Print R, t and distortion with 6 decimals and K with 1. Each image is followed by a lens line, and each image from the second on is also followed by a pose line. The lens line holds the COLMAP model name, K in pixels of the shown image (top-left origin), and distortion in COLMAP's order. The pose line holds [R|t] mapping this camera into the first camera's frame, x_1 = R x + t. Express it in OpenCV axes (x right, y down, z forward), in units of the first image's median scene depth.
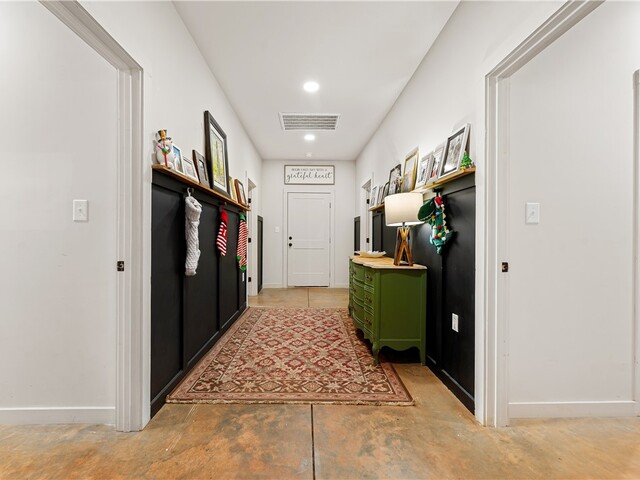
lens RADIAL K [[291.1, 0, 317.8], [0, 291.1, 237.9], [0, 0, 1]] dist [-0.002005, -0.000354]
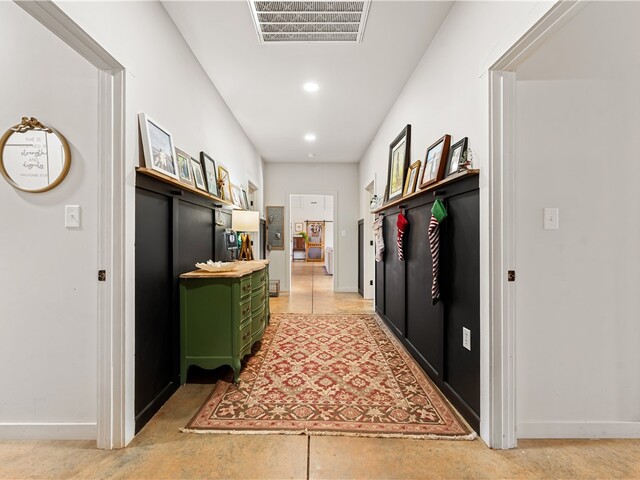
lens RADIAL K [[291.1, 0, 316.9], [0, 291.1, 240.0], [0, 0, 1]] dist [-0.002005, -0.000354]
pose [[-0.999555, -0.004940, 0.029409, -0.073983], [-0.004688, 0.999952, 0.008651, -0.014663], [-0.029450, 0.008509, -0.999530, 2.003378]]
